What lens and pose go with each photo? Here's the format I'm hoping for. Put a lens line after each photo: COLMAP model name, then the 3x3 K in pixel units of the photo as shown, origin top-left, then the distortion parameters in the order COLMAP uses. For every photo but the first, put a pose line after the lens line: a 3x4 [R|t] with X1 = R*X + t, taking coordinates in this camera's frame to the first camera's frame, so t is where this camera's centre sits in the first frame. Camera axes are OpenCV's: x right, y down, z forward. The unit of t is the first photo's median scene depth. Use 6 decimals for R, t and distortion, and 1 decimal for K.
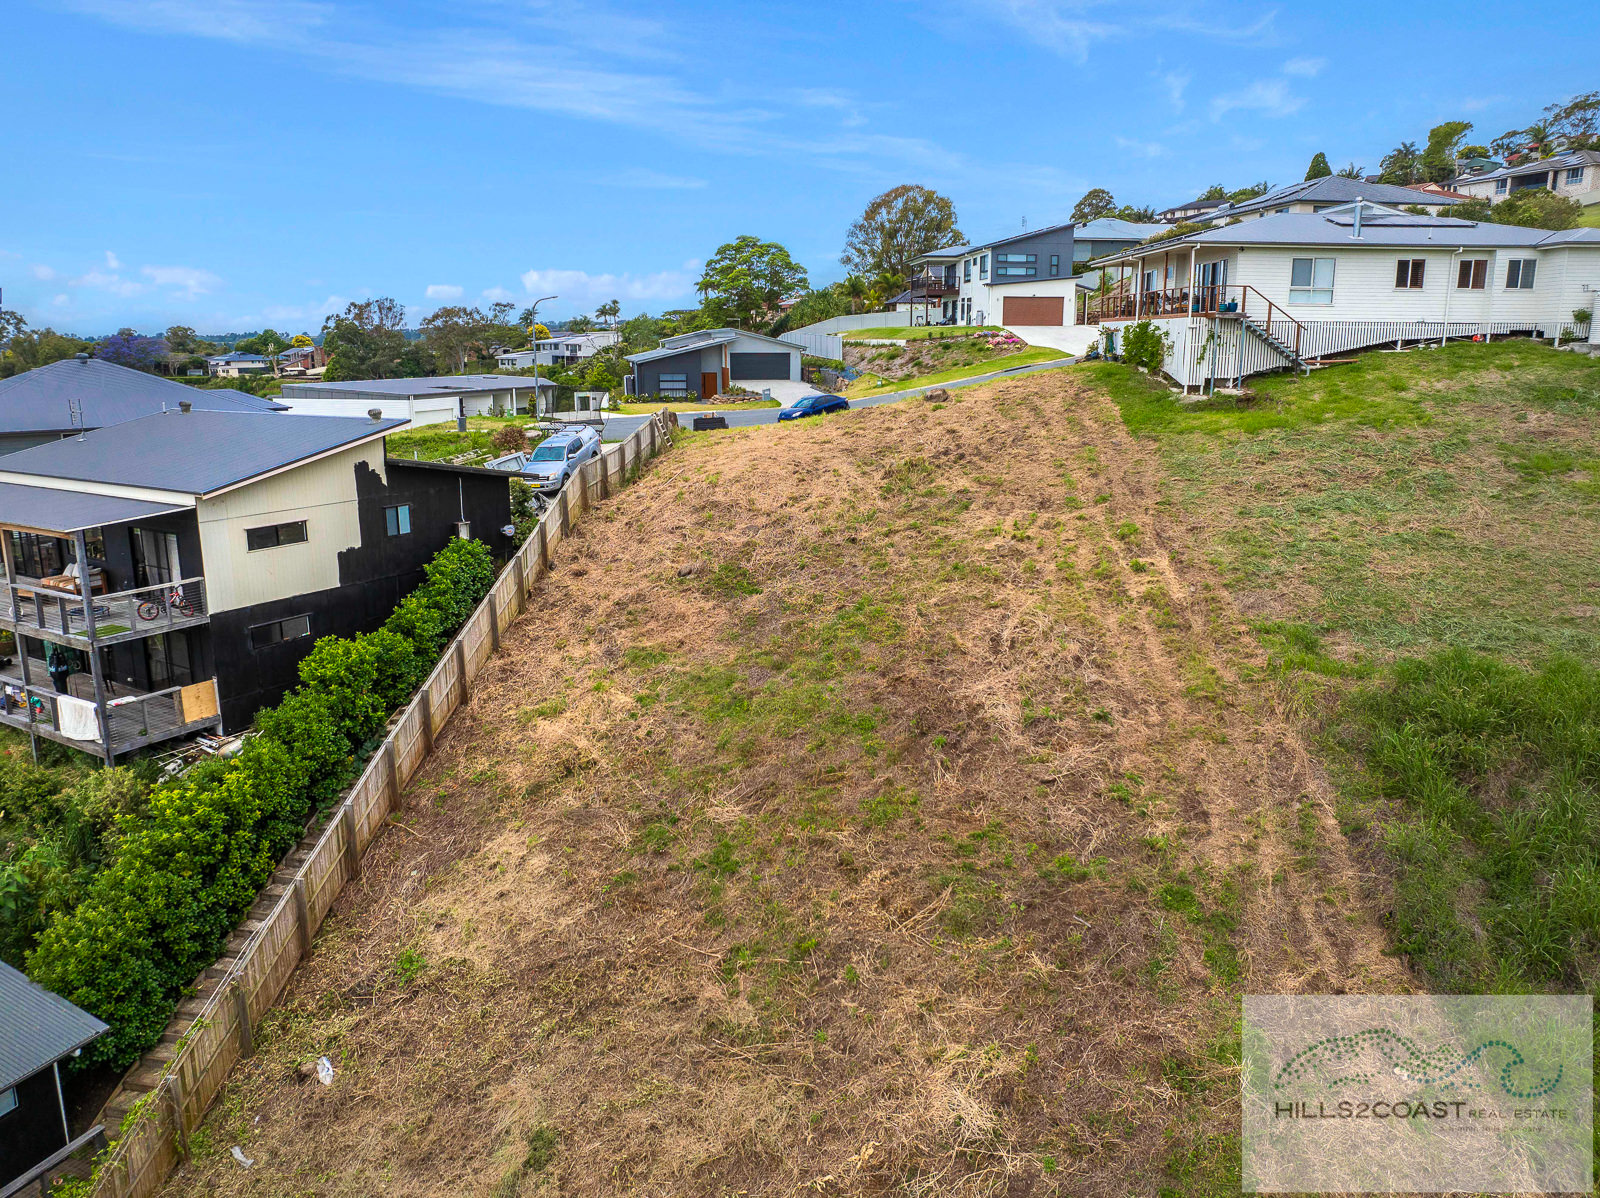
lens RADIAL K [[1119.5, 0, 800.5], [0, 1119.5, 587.7], [0, 0, 1]] dist [-0.048752, 0.015198]
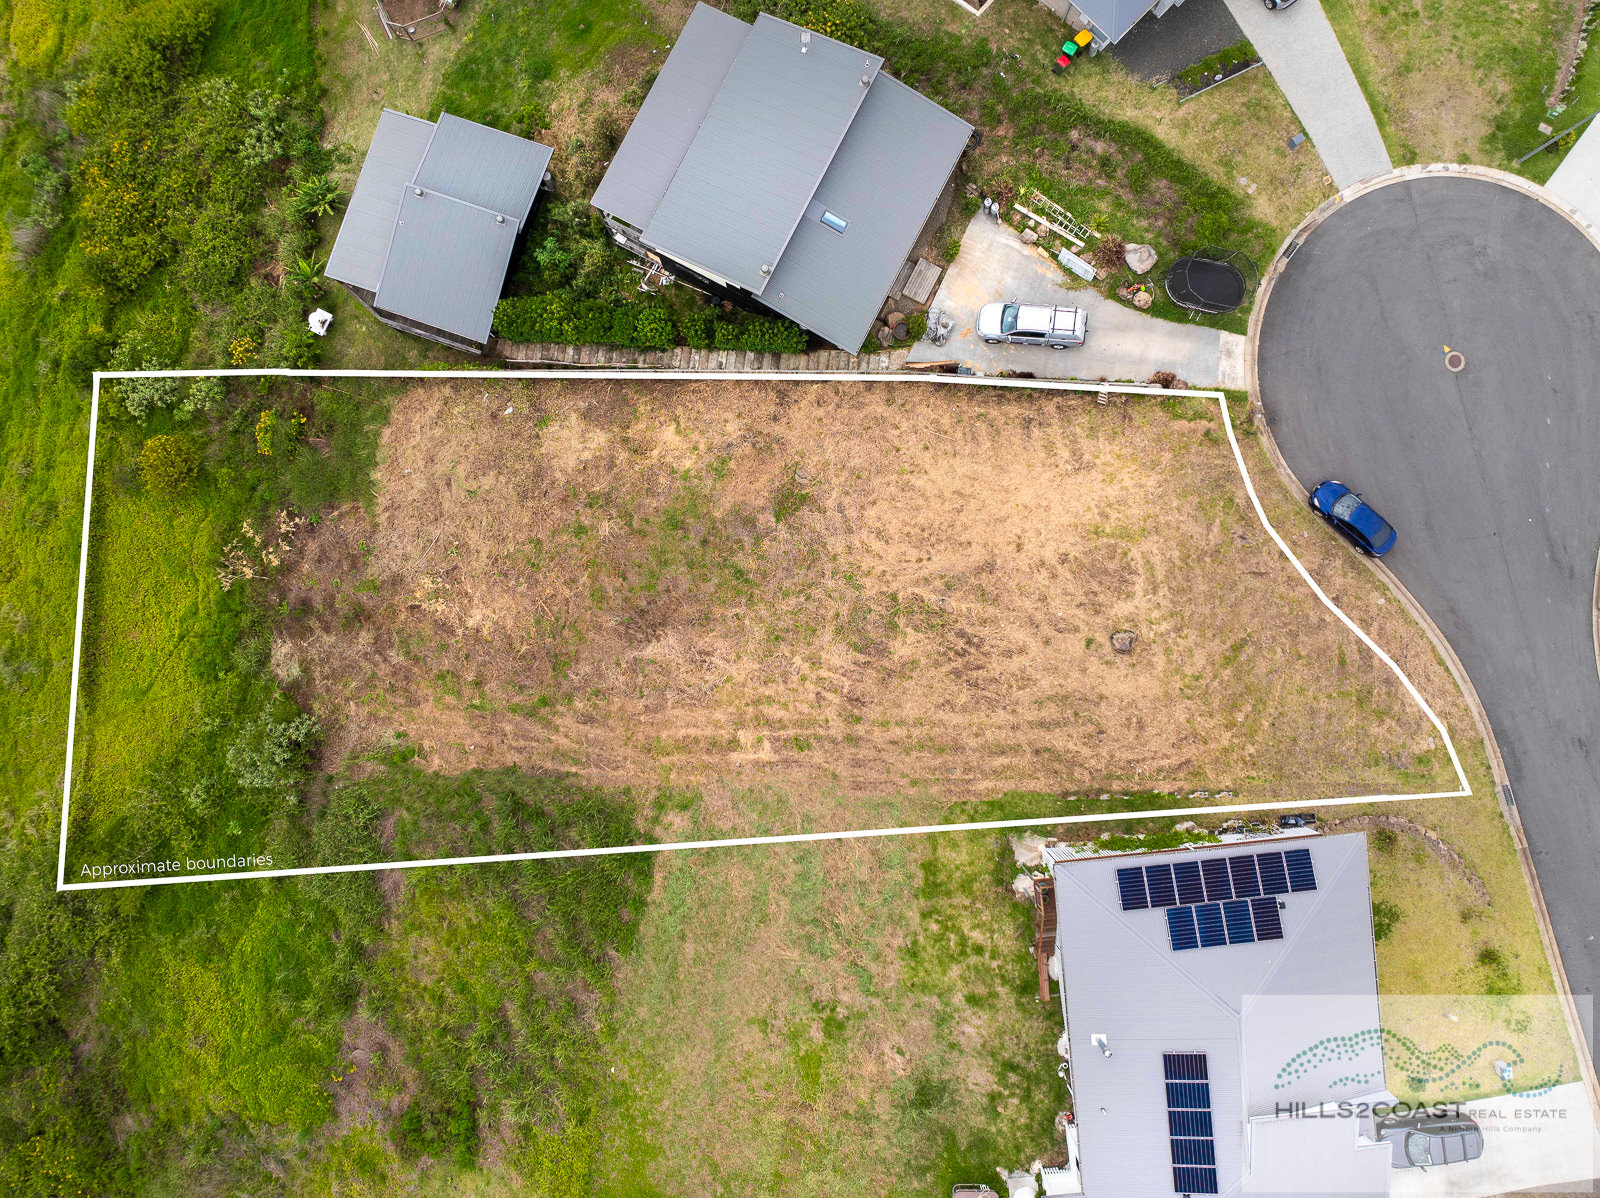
lens RADIAL K [[1119.5, 0, 795.8], [0, 1119.5, 583.9], [0, 0, 1]] dist [-0.048752, 0.015198]
pose [[0.064488, 0.997767, -0.017384, 0.076385], [-0.227378, 0.031653, 0.973292, -1.425498], [0.971669, -0.058813, 0.228911, 0.549733]]
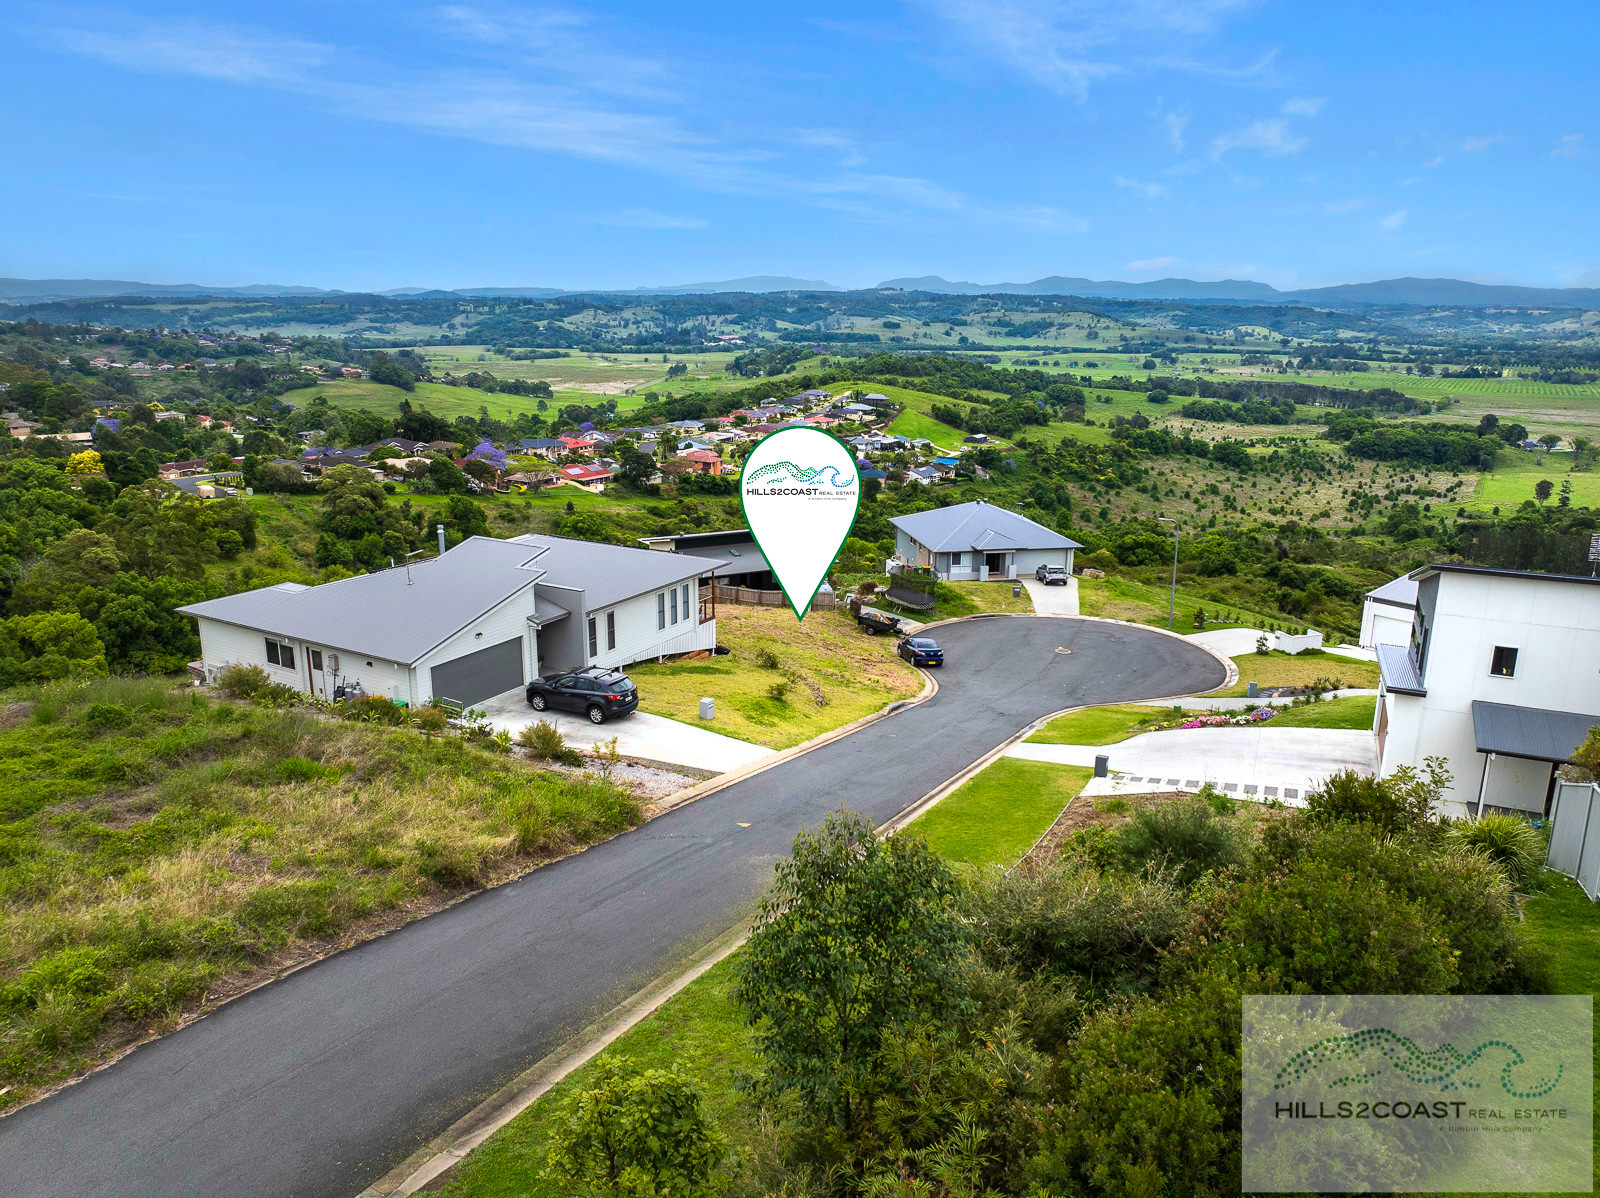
lens RADIAL K [[1119.5, 0, 804.7], [0, 1119.5, 589.0], [0, 0, 1]] dist [-0.048752, 0.015198]
pose [[-0.515309, 0.204347, -0.832286, 1.485382], [-0.206047, 0.913128, 0.351769, -0.891427], [0.831866, 0.352760, -0.428438, 2.082655]]
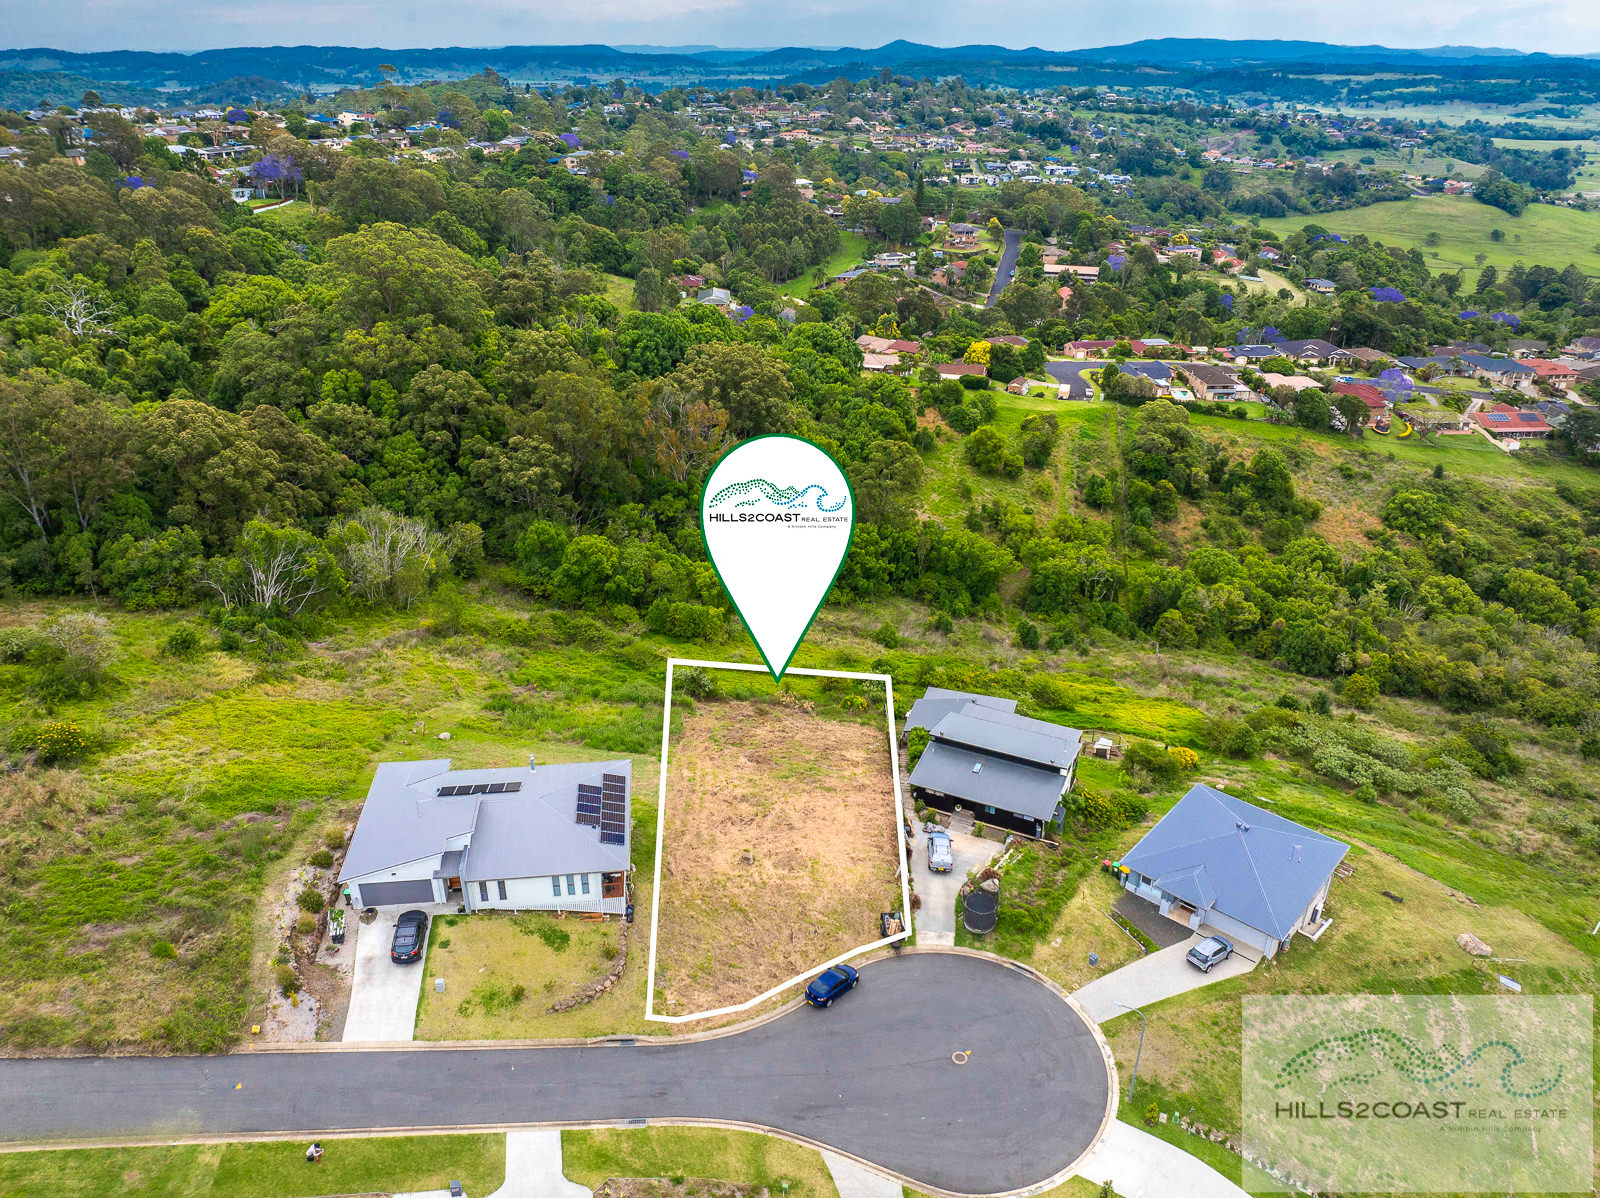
lens RADIAL K [[1119.5, 0, 807.4], [0, 1119.5, 595.0], [0, 0, 1]] dist [-0.048752, 0.015198]
pose [[-0.994970, 0.035225, -0.093772, 0.217658], [-0.032012, 0.775223, 0.630876, -2.000490], [0.094916, 0.630705, -0.770196, 2.604197]]
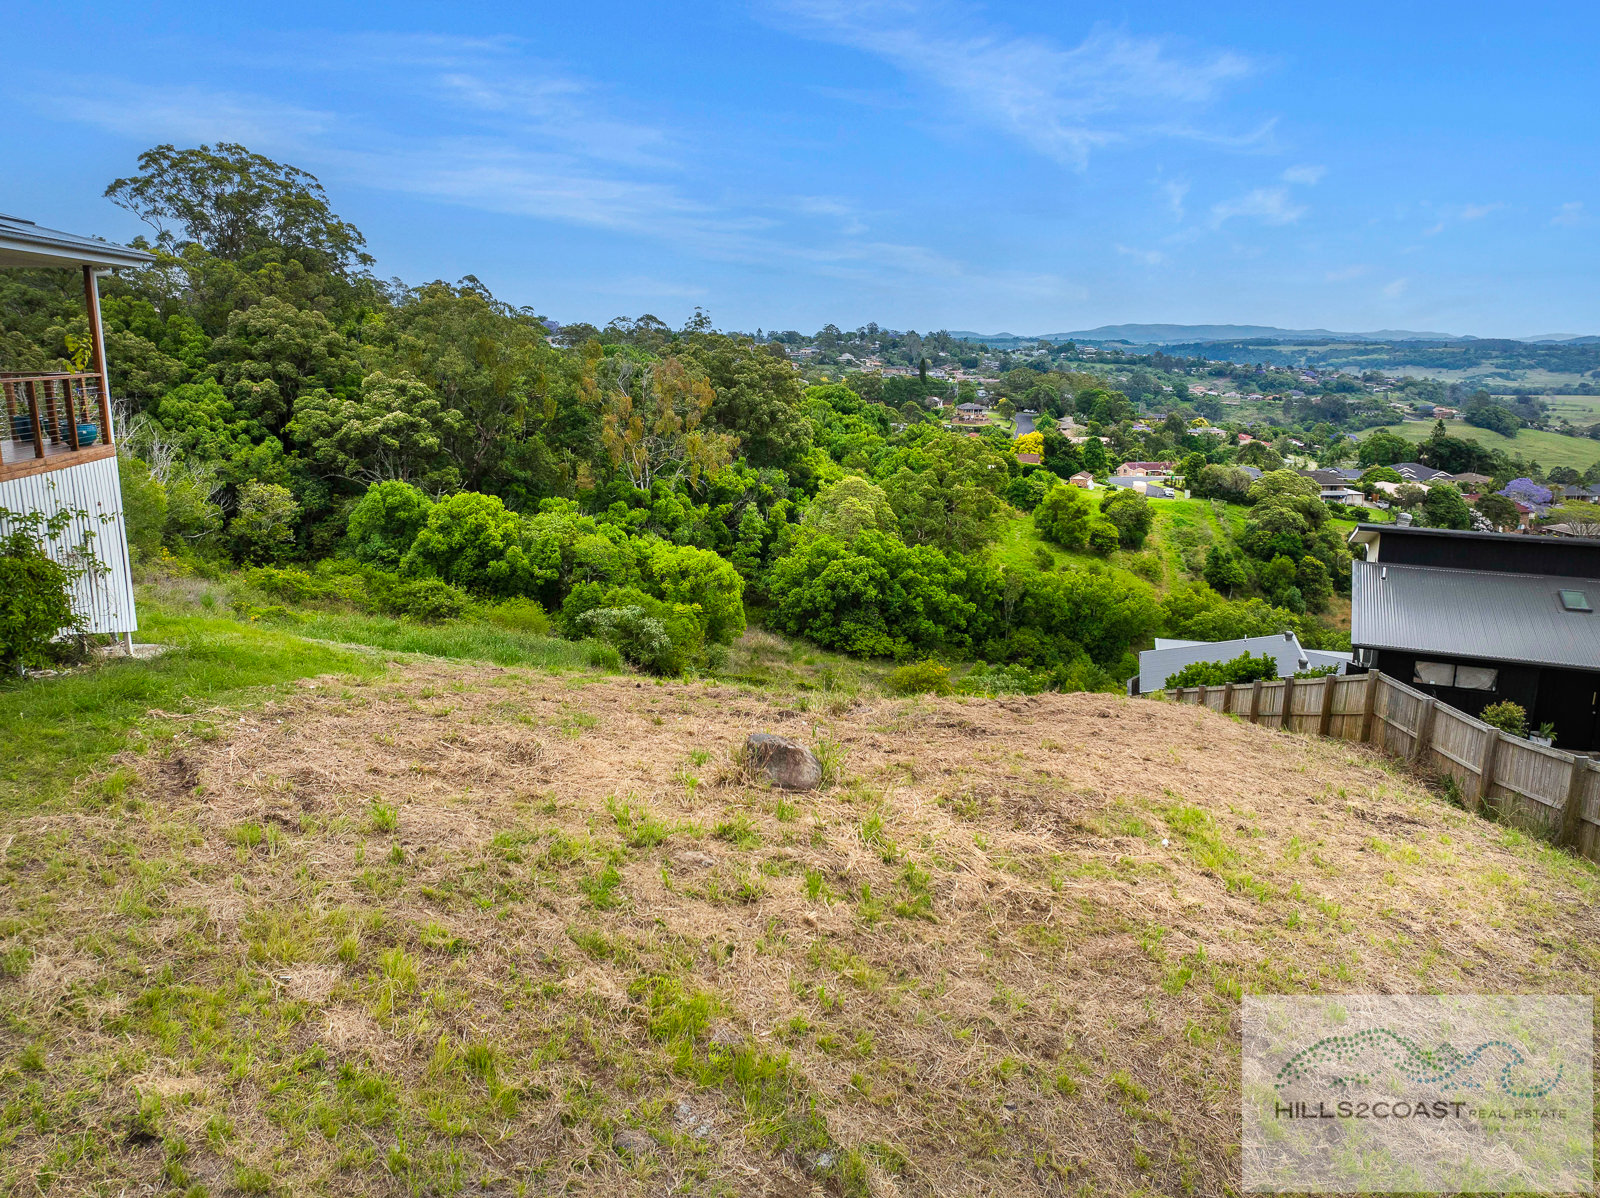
lens RADIAL K [[1119.5, 0, 805.0], [0, 1119.5, 597.3], [0, 0, 1]] dist [-0.048752, 0.015198]
pose [[-0.994020, 0.020018, -0.107346, 0.174664], [-0.028992, 0.899388, 0.436188, -0.406265], [0.105277, 0.436692, -0.893430, 1.512933]]
